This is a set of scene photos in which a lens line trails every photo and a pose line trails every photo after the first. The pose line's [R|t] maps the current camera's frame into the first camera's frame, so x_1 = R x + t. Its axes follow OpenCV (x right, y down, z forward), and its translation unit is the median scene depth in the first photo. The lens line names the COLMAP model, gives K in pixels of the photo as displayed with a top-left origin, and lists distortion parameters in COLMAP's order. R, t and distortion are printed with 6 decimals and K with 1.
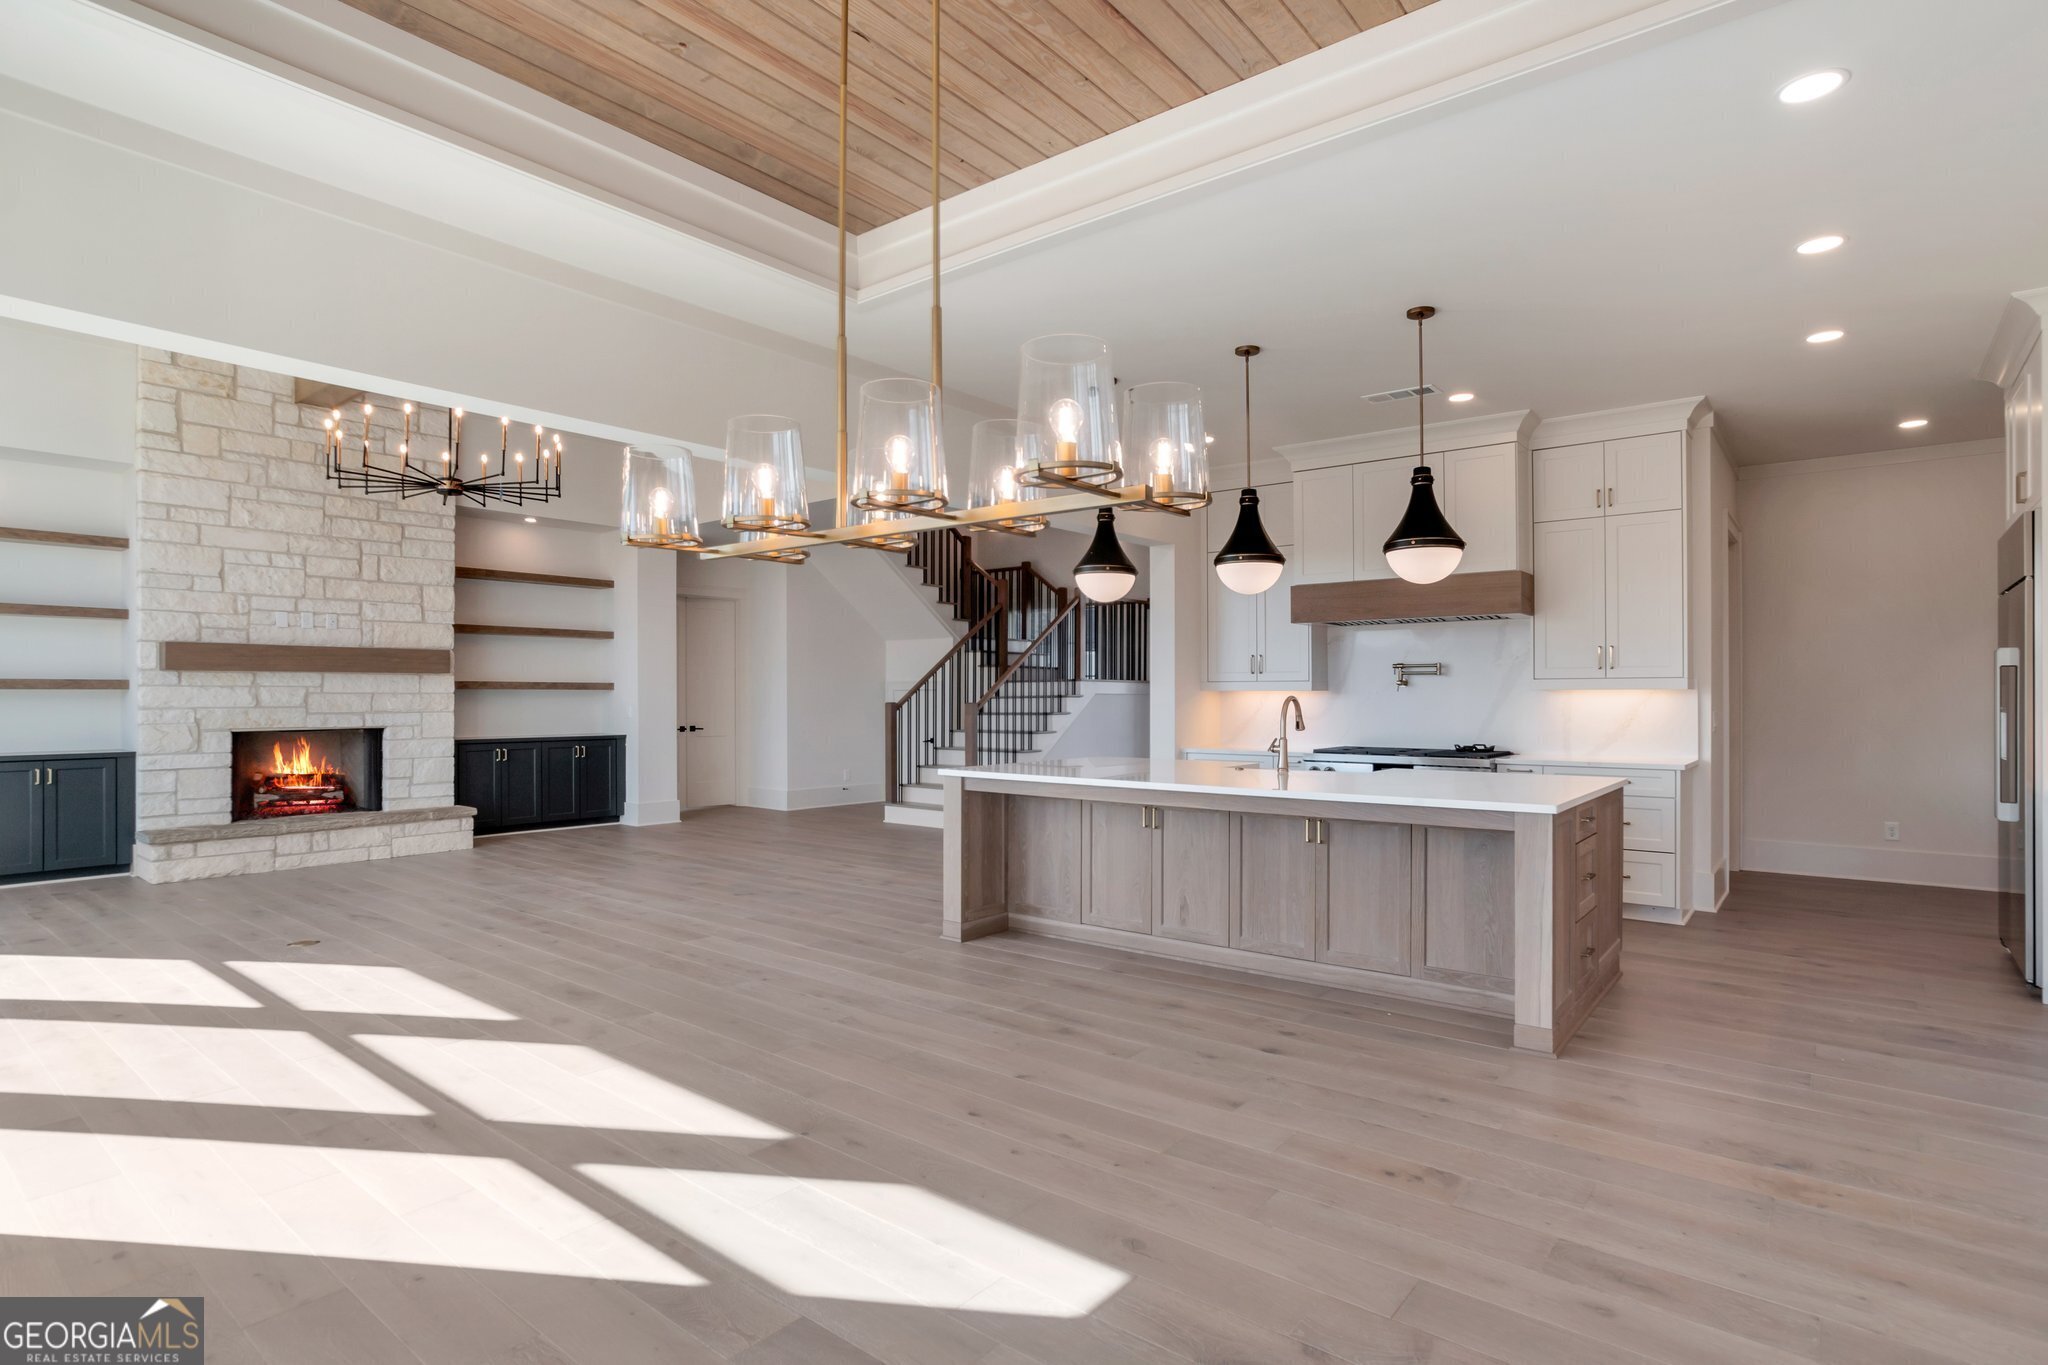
lens RADIAL K [[1031.1, 0, 1021.8], [0, 1031.1, 689.9], [0, 0, 1]] dist [-0.032268, 0.027571]
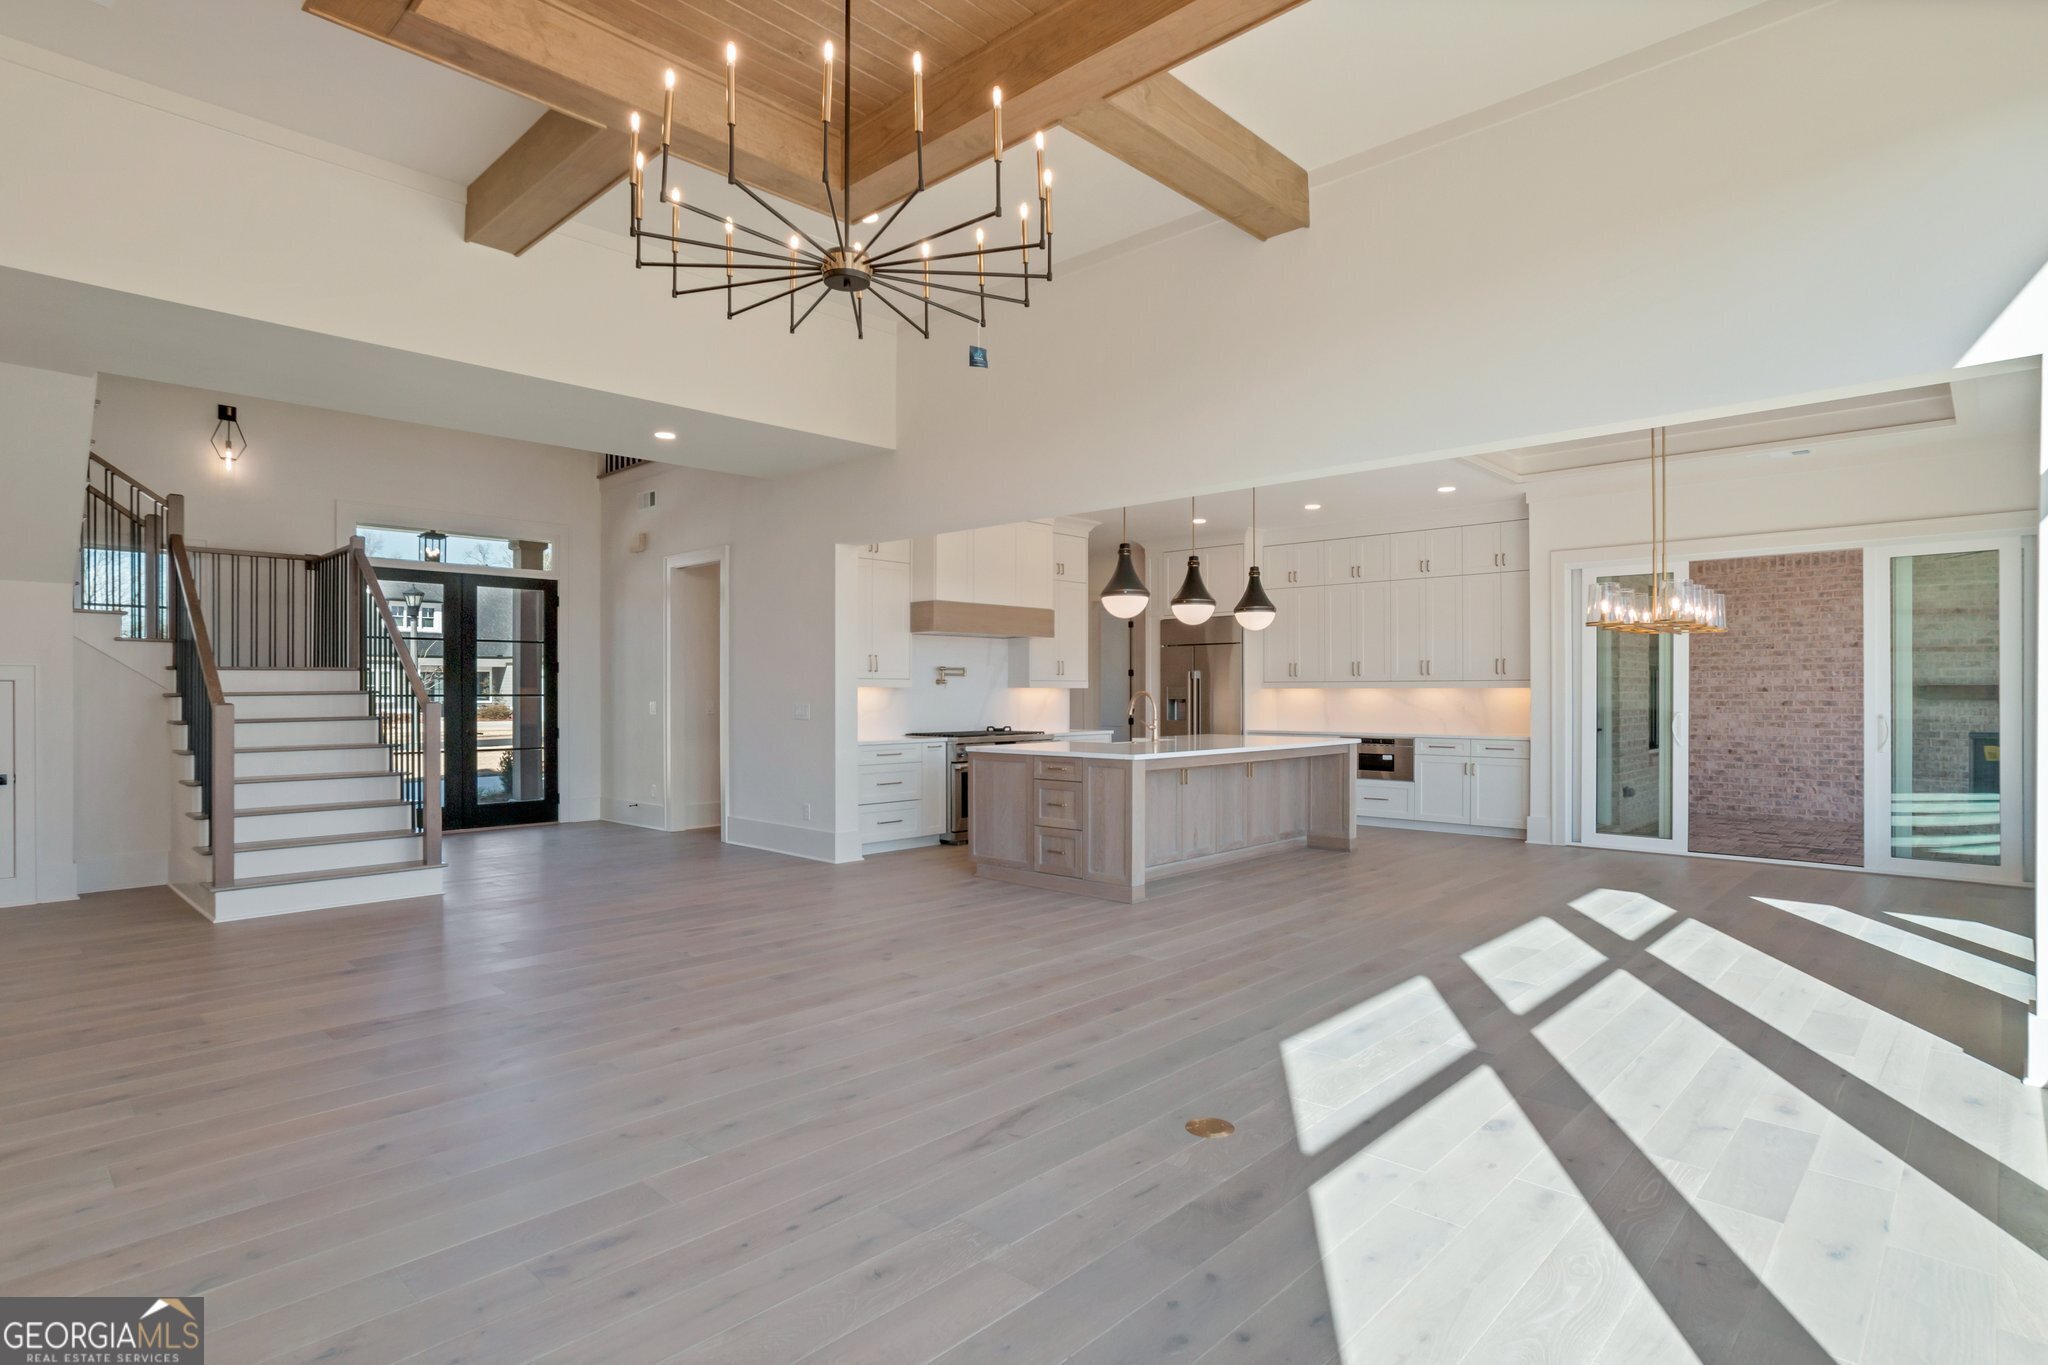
lens RADIAL K [[1060.4, 0, 1029.1], [0, 1060.4, 694.9], [0, 0, 1]] dist [-0.063611, 0.049984]
pose [[0.074101, -0.001124, 0.997250, -0.867321], [-0.004782, 0.999987, 0.001482, 0.006362], [-0.997239, -0.004879, 0.074095, 0.712734]]
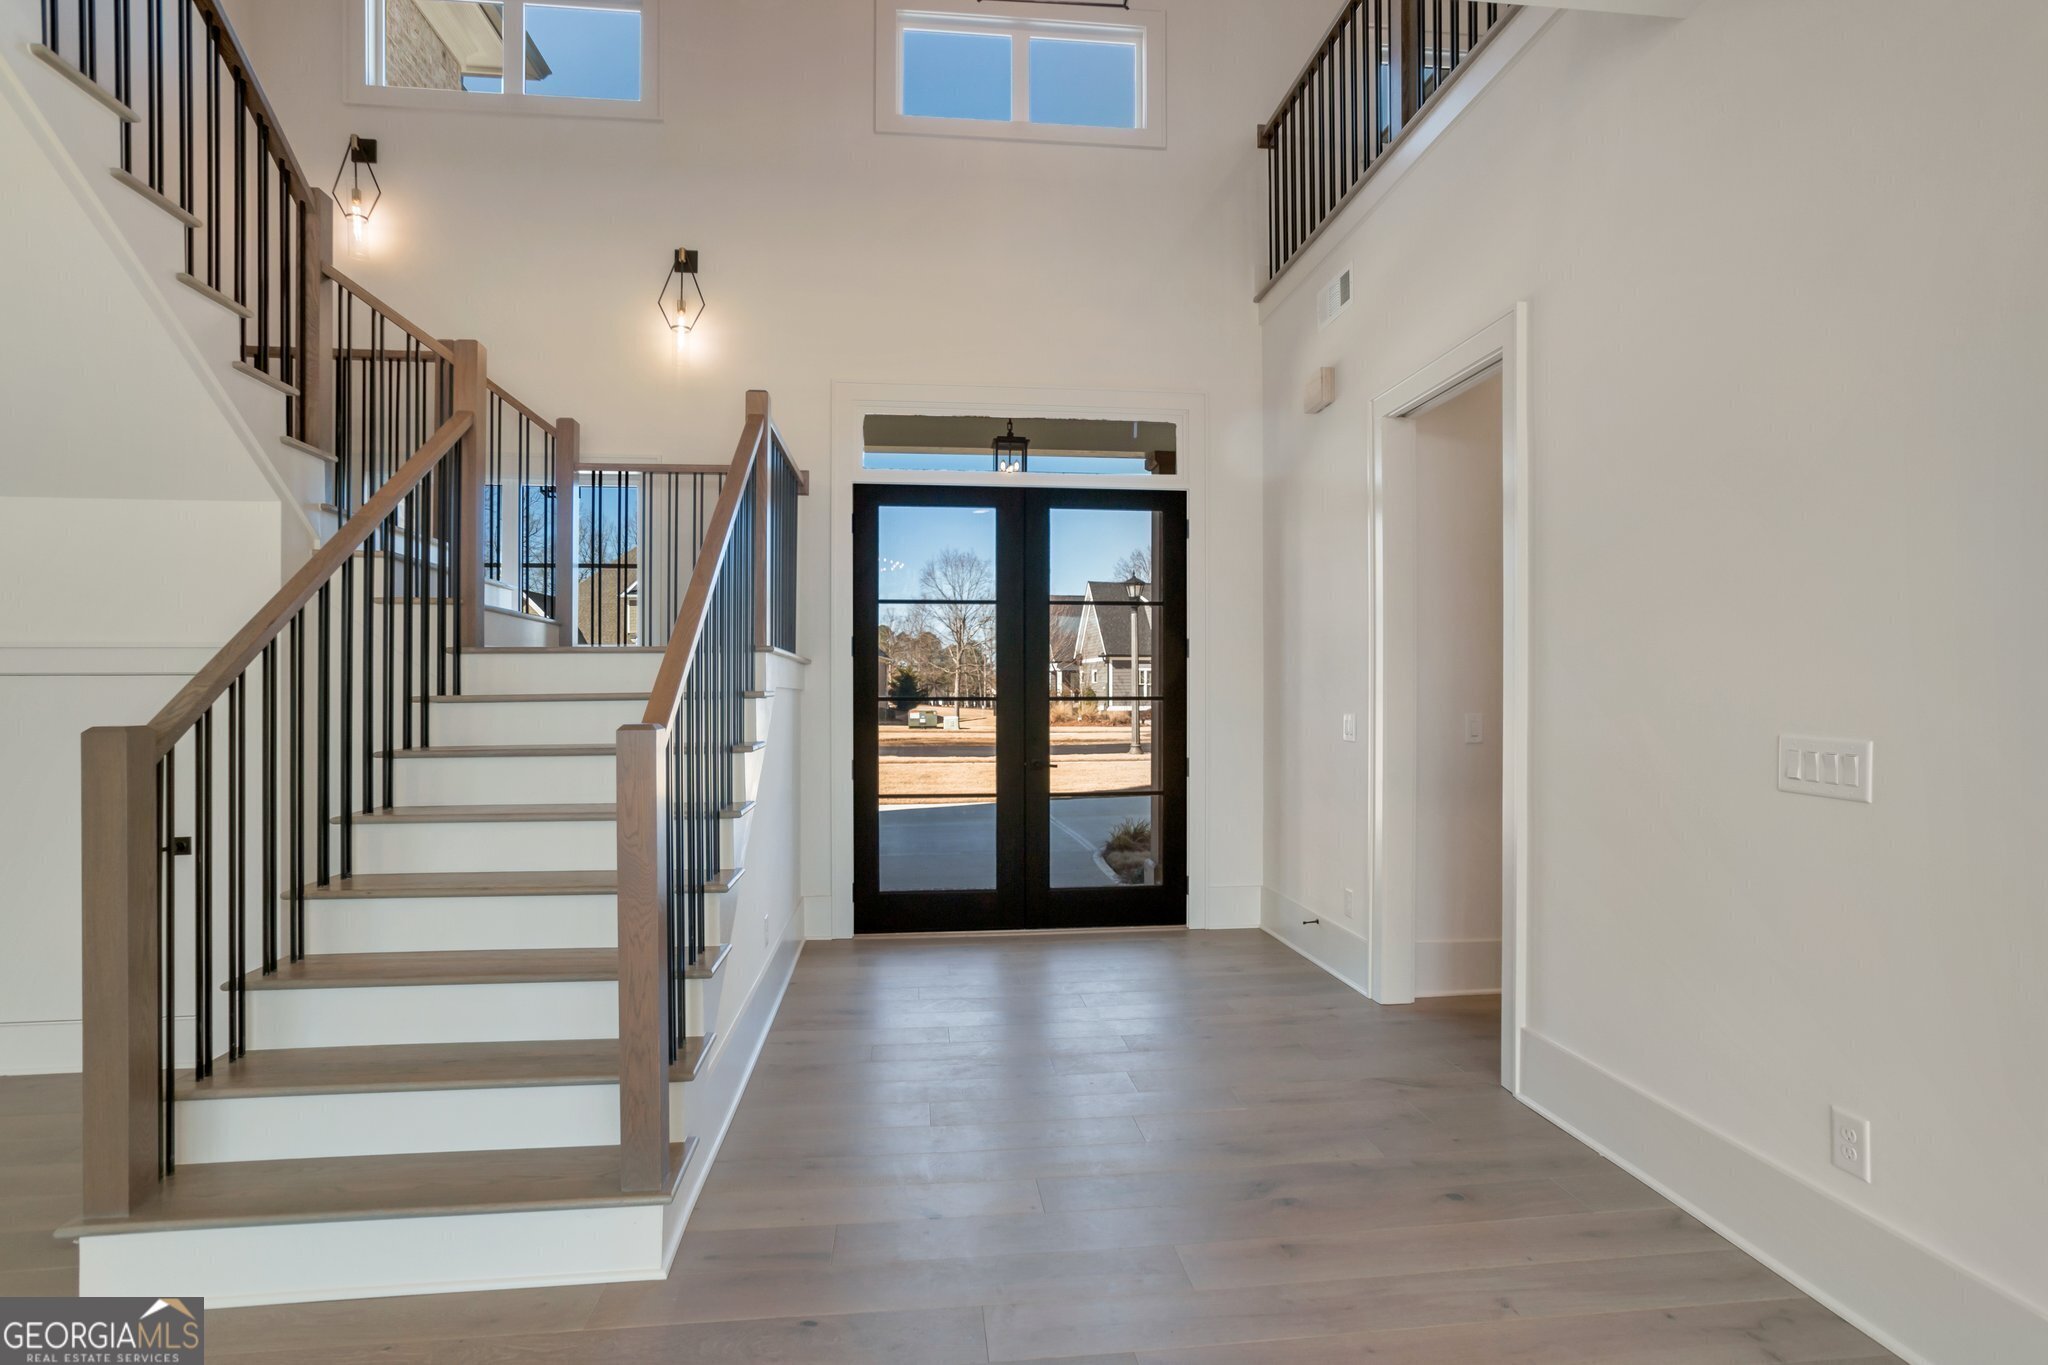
lens RADIAL K [[1031.1, 0, 1021.8], [0, 1031.1, 689.9], [0, 0, 1]] dist [-0.032268, 0.027571]
pose [[0.704145, 0.001291, 0.710055, -0.196084], [-0.003783, 0.999991, 0.001934, 0.005330], [-0.710046, -0.004048, 0.704144, 0.973544]]
